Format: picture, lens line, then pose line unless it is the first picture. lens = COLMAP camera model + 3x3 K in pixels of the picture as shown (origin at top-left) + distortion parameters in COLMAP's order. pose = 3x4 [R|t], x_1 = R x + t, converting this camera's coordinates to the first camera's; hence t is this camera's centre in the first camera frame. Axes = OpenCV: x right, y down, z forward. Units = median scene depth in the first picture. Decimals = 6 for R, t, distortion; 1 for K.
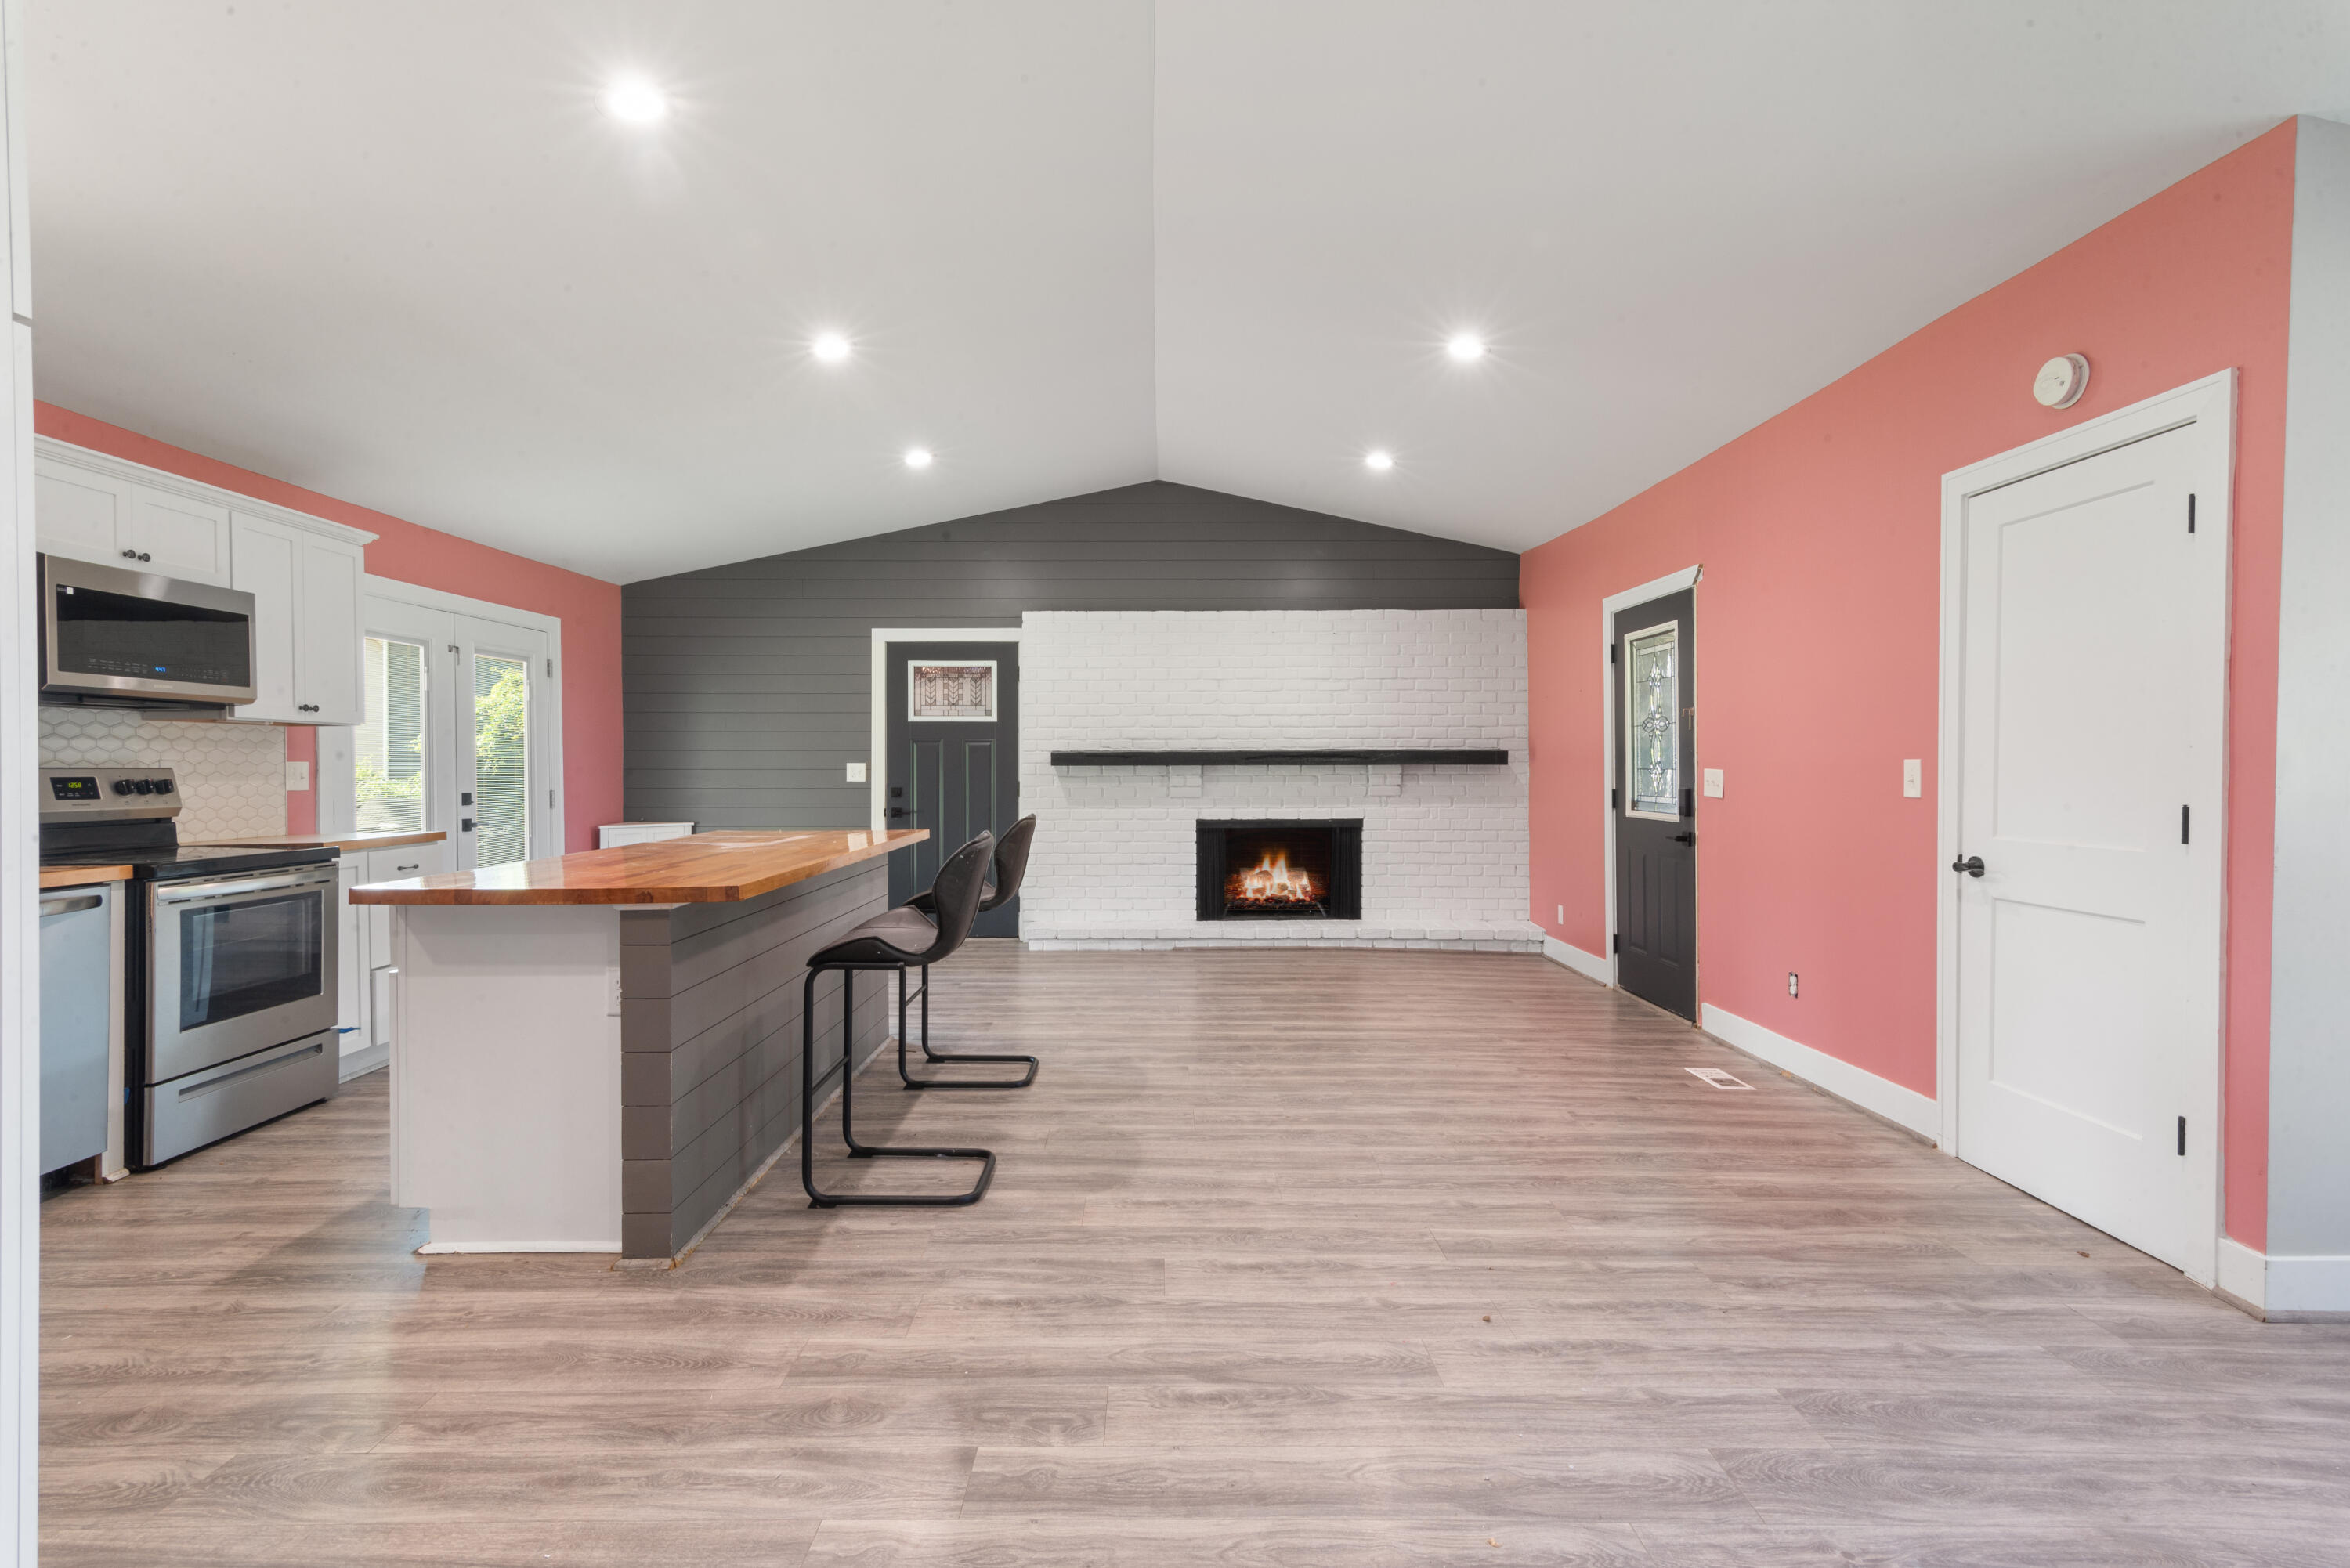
lens RADIAL K [[1121.0, 0, 1166.3], [0, 1121.0, 770.5], [0, 0, 1]] dist [0.010848, 0.000248]
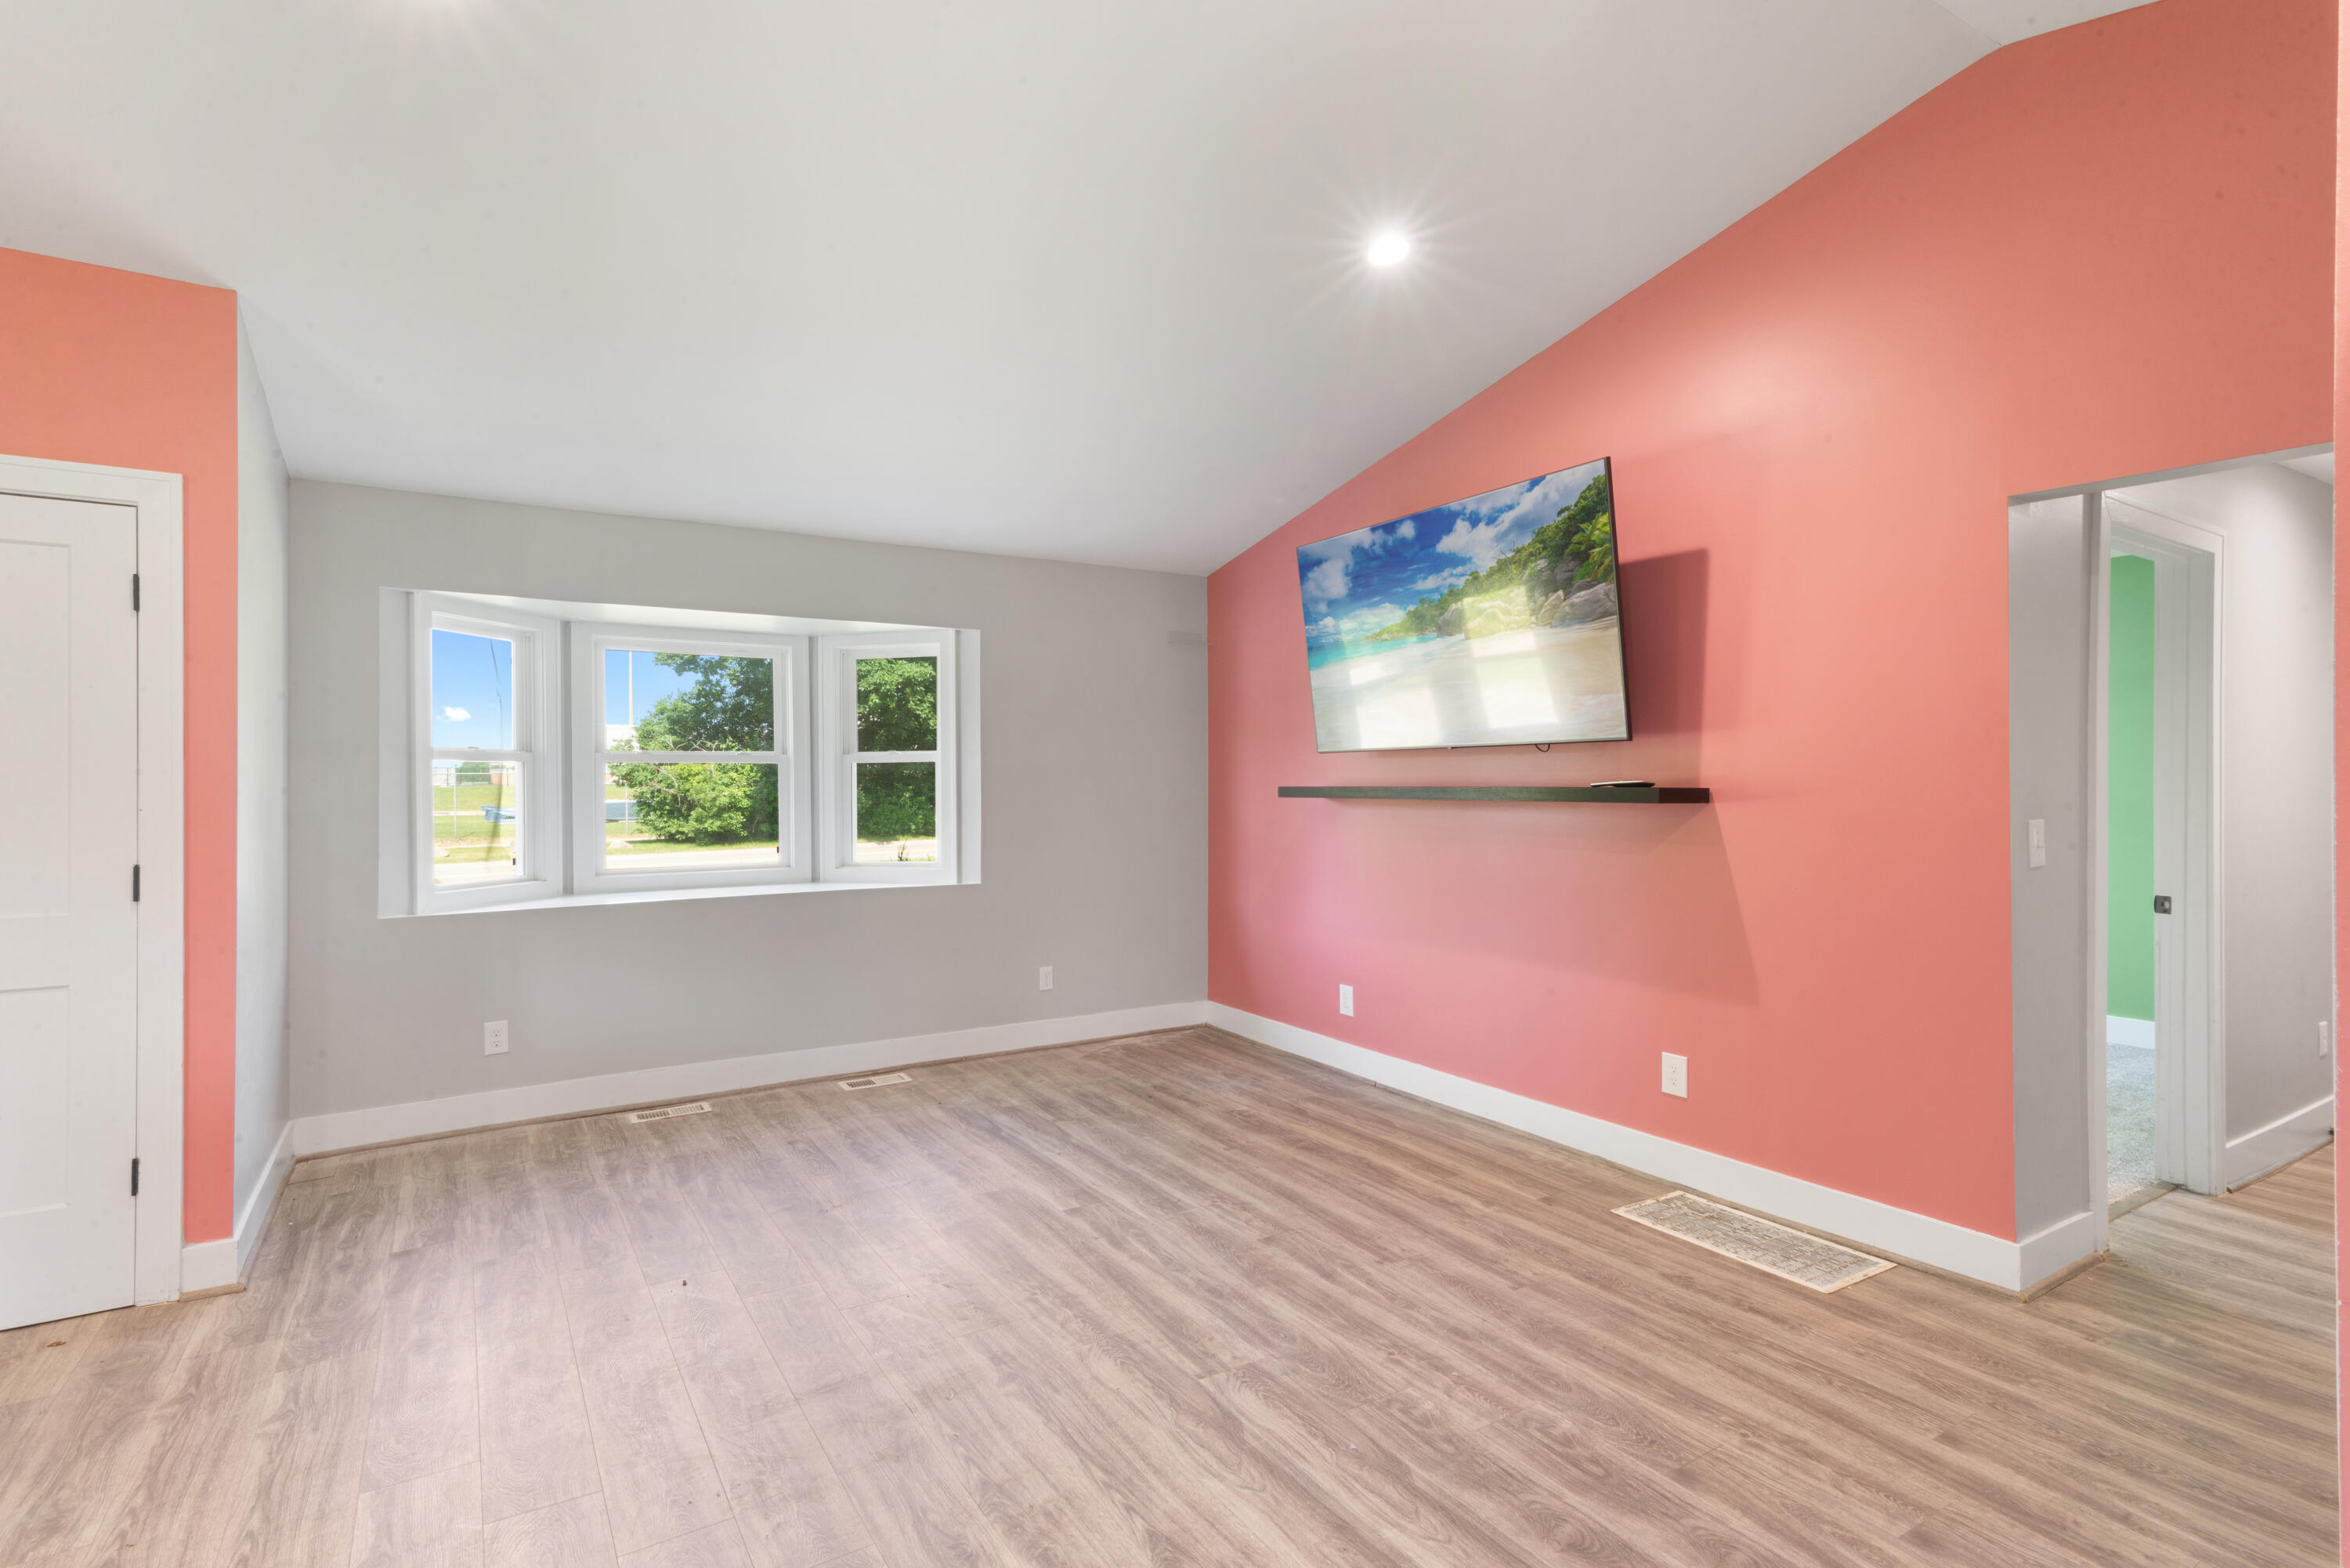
lens RADIAL K [[1121.0, 0, 1166.3], [0, 1121.0, 770.5], [0, 0, 1]] dist [0.010848, 0.000248]
pose [[-0.526232, 0.008135, 0.850302, -0.431440], [0.006232, 0.999964, -0.005710, -0.038619], [-0.850318, 0.002295, -0.526264, 0.613466]]
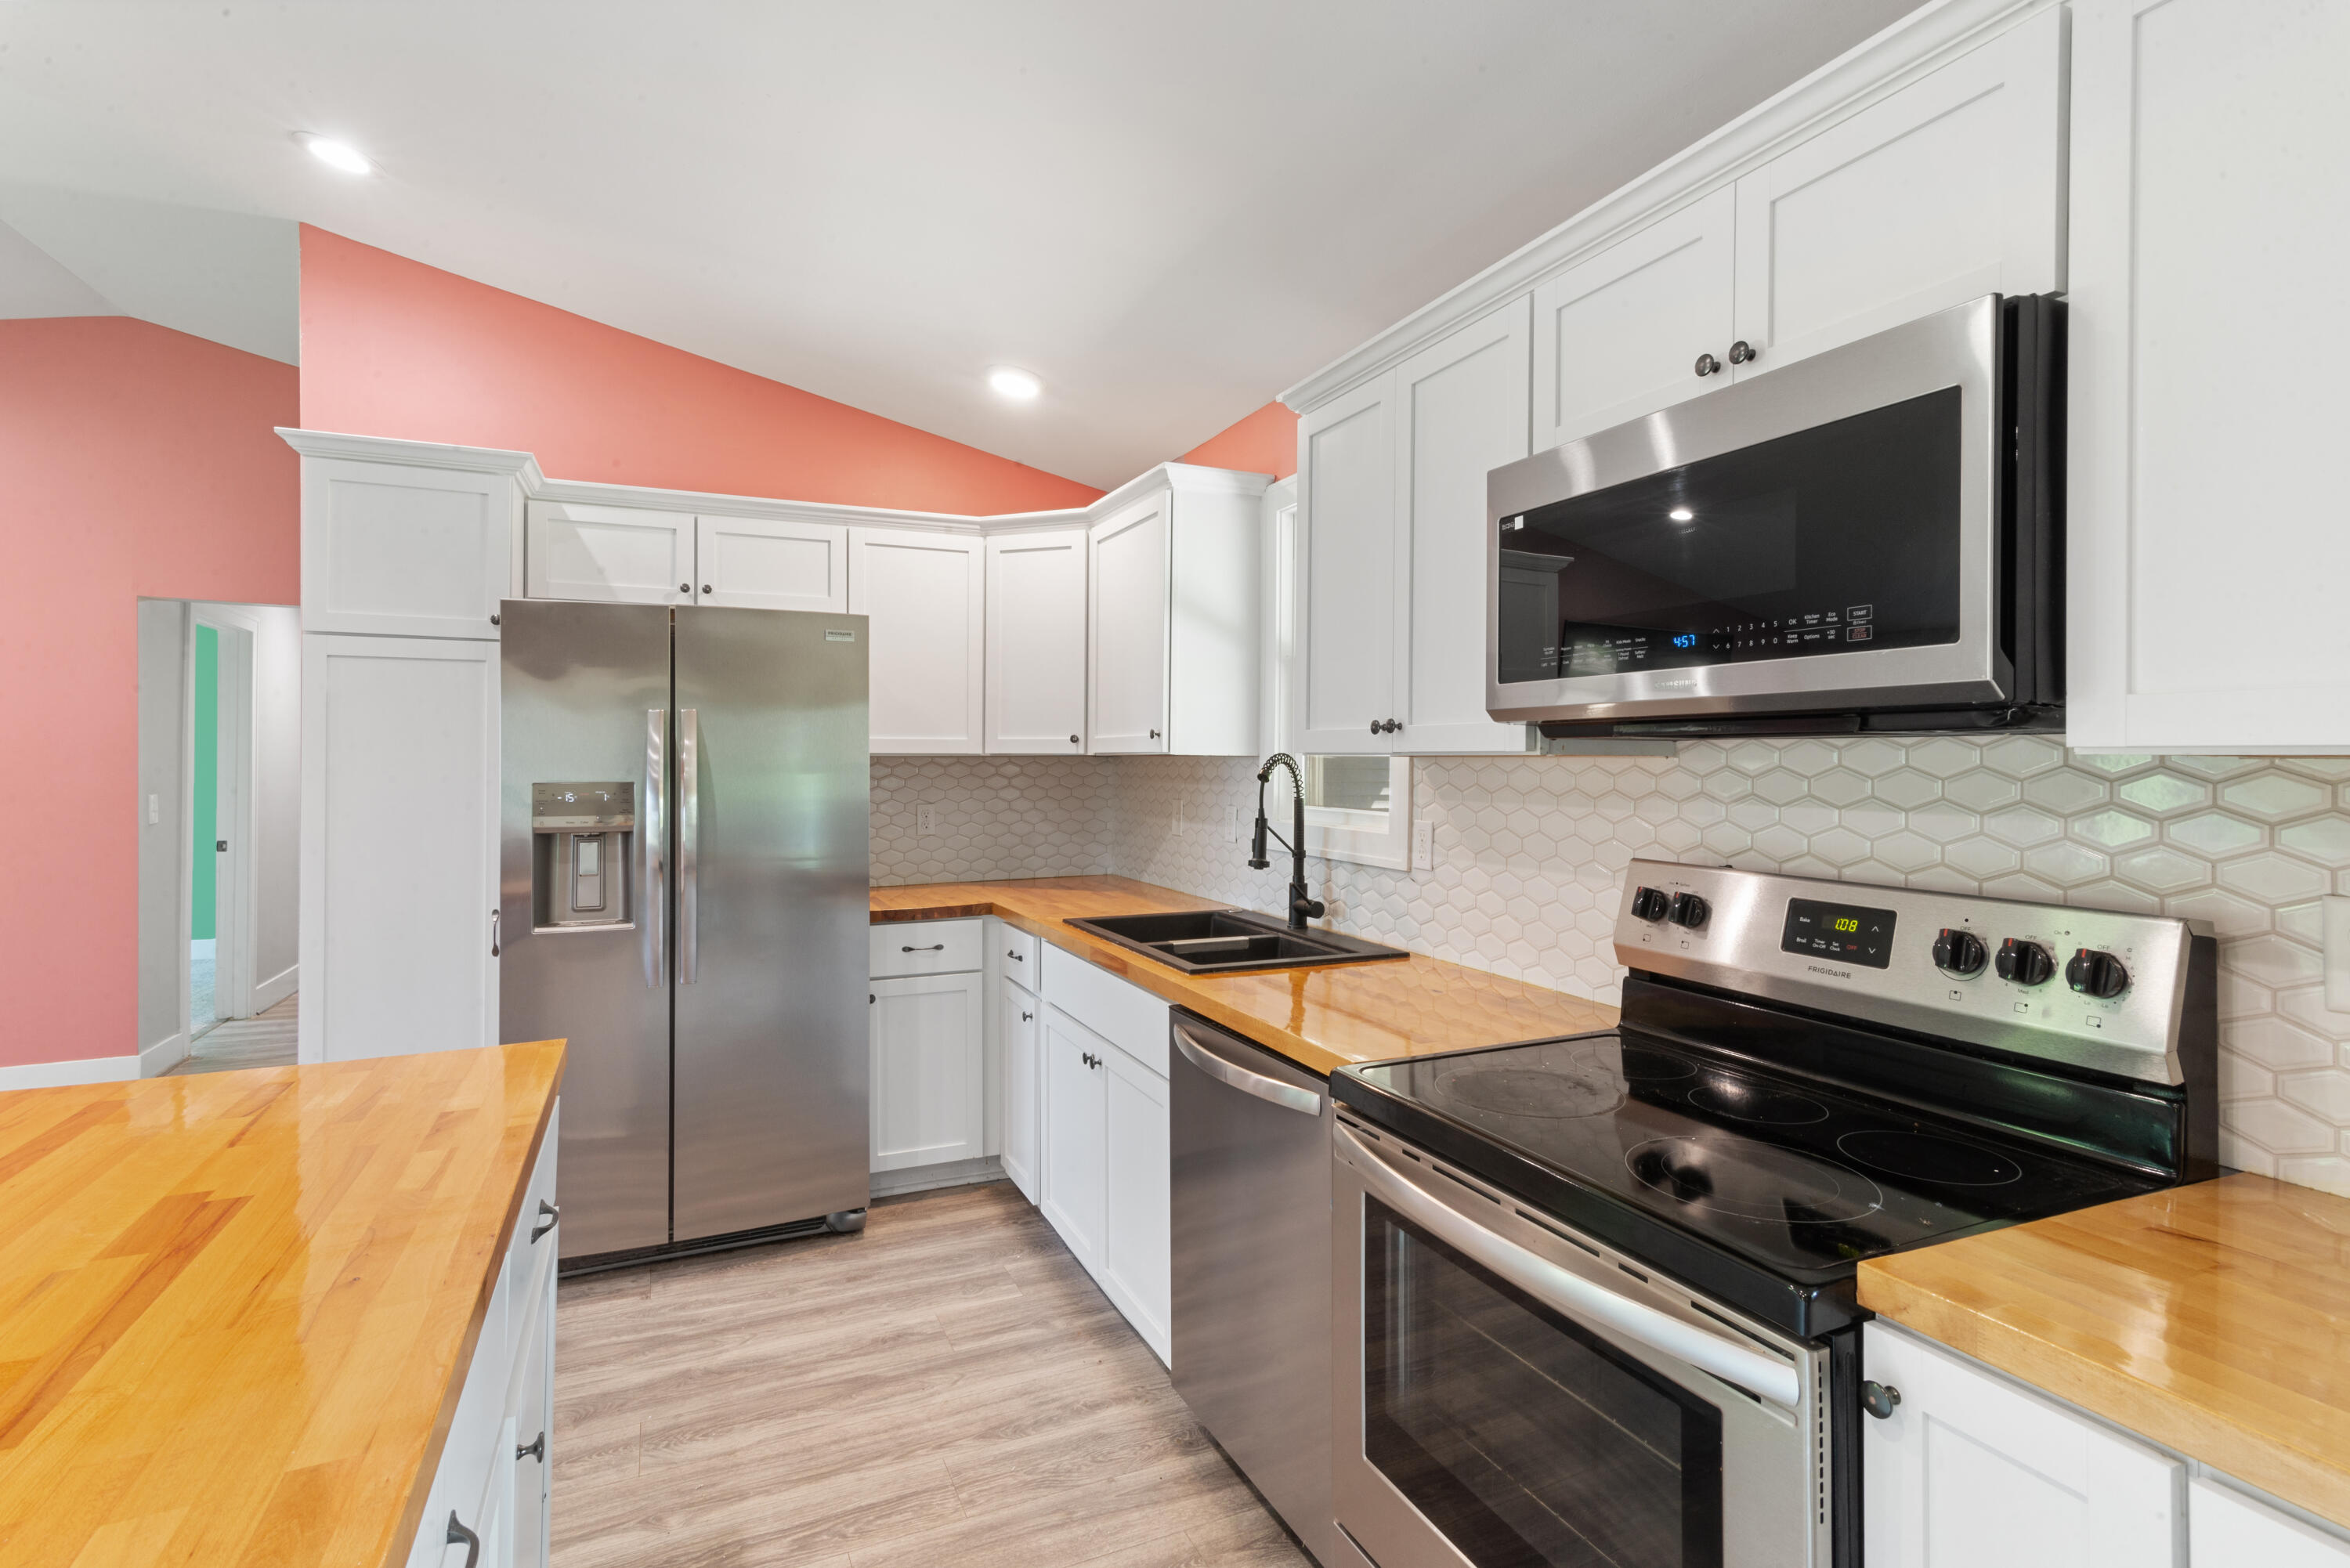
lens RADIAL K [[1141.2, 0, 1171.1], [0, 1141.2, 749.0], [0, 0, 1]] dist [0.011444, 0.000672]
pose [[-0.917290, -0.001544, -0.398217, -0.642017], [-0.000864, 0.999998, -0.001887, -0.057659], [0.398219, -0.001386, -0.917289, 1.461391]]
